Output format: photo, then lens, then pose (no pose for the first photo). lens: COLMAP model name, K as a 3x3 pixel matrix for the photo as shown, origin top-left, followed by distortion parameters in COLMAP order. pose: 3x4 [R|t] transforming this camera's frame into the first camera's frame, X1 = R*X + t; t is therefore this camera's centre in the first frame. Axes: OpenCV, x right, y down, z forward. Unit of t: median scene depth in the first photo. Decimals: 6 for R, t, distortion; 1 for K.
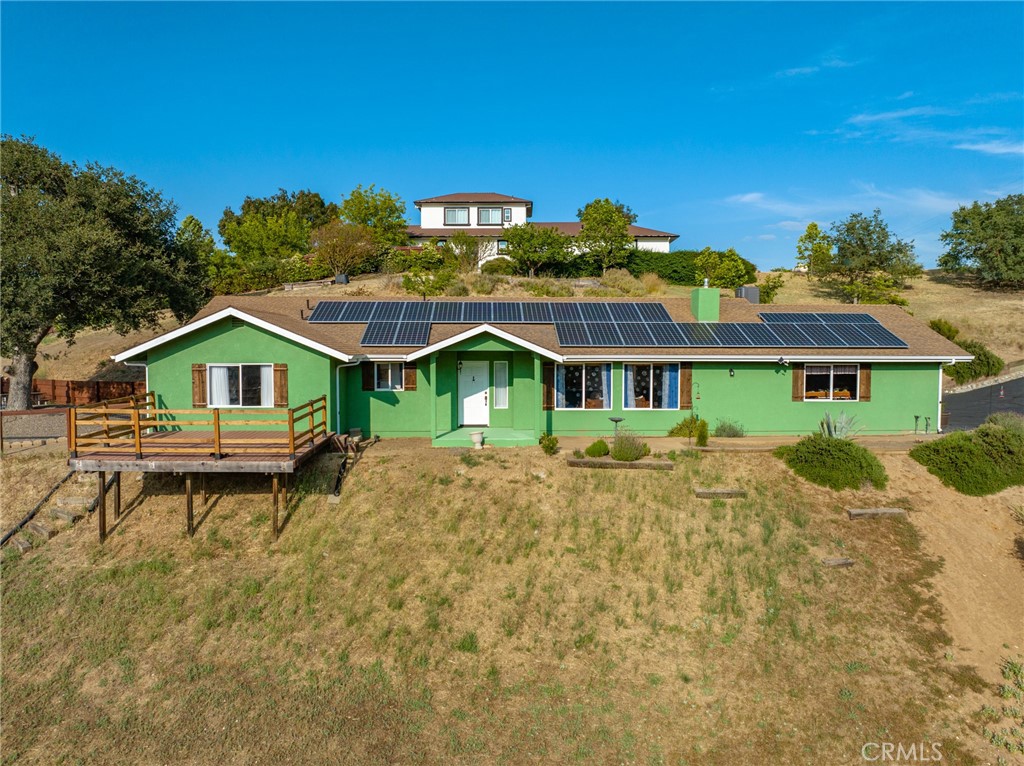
lens RADIAL K [[716.5, 0, 513.4], [0, 716.5, 380.3], [0, 0, 1]] dist [-0.045595, -0.003686]
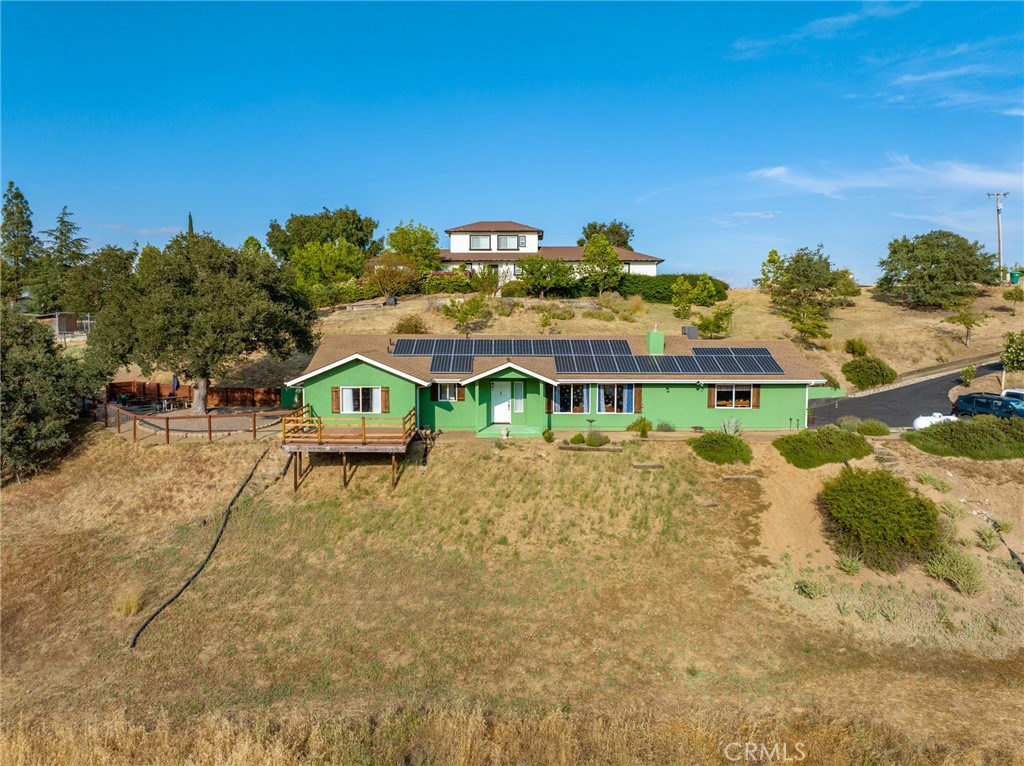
lens RADIAL K [[716.5, 0, 510.3], [0, 716.5, 384.2], [0, 0, 1]] dist [-0.045595, -0.003686]
pose [[0.999727, 0.002122, -0.023276, 0.000577], [-0.001462, 0.999598, 0.028327, -0.077084], [0.023327, -0.028286, 0.999328, -0.646620]]
